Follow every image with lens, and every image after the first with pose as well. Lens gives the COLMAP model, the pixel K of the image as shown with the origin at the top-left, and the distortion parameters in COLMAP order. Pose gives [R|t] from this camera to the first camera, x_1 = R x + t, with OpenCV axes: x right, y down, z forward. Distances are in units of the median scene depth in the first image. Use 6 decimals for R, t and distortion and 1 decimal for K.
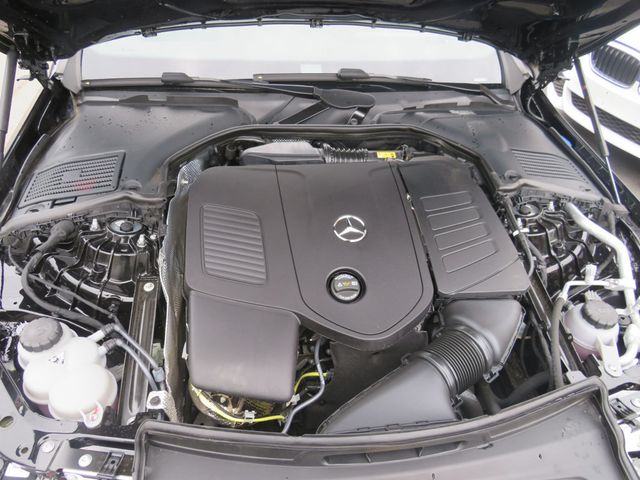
lens RADIAL K [[465.1, 0, 317.0], [0, 465.1, 240.3], [0, 0, 1]] dist [-0.035555, 0.003294]
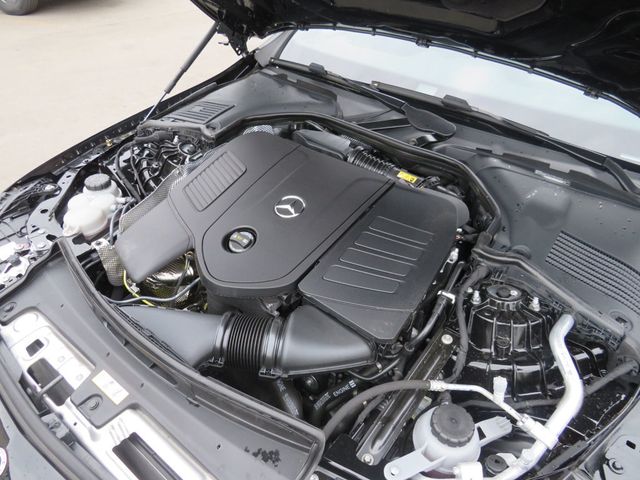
lens RADIAL K [[465.1, 0, 317.0], [0, 465.1, 240.3], [0, 0, 1]] dist [-0.035555, 0.003294]
pose [[0.685966, 0.410863, -0.600535, 0.601437], [-0.454586, 0.886424, 0.087202, -0.060209], [0.568156, 0.213177, 0.794830, 0.136230]]
